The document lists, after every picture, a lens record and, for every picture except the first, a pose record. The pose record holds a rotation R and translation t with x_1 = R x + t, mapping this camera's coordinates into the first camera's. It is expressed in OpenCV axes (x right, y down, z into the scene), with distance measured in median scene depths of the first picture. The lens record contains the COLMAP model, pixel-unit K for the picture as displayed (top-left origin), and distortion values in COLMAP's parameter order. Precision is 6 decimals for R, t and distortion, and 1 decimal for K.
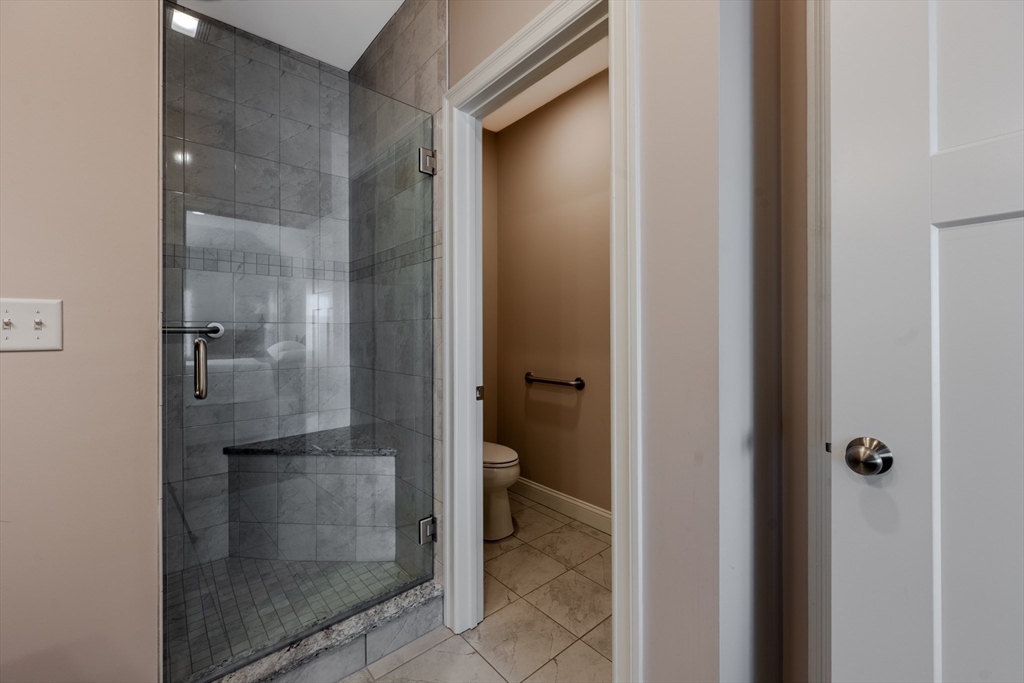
lens RADIAL K [[411.9, 0, 510.3], [0, 411.9, 334.9], [0, 0, 1]] dist [-0.001092, -0.000236]
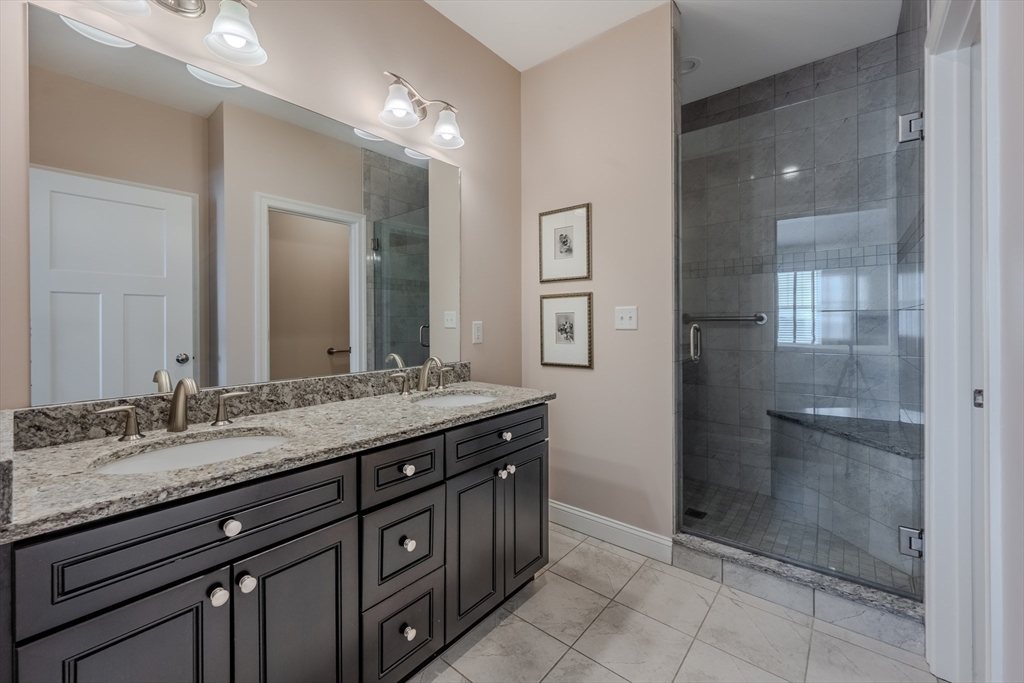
lens RADIAL K [[404.0, 0, 516.4], [0, 404.0, 340.1], [0, 0, 1]] dist [0.000853, -0.000148]
pose [[0.180673, 0.046614, -0.982438, 0.408546], [0.000567, 0.998871, 0.047498, -0.004487], [0.983543, -0.009139, 0.180443, 0.004031]]
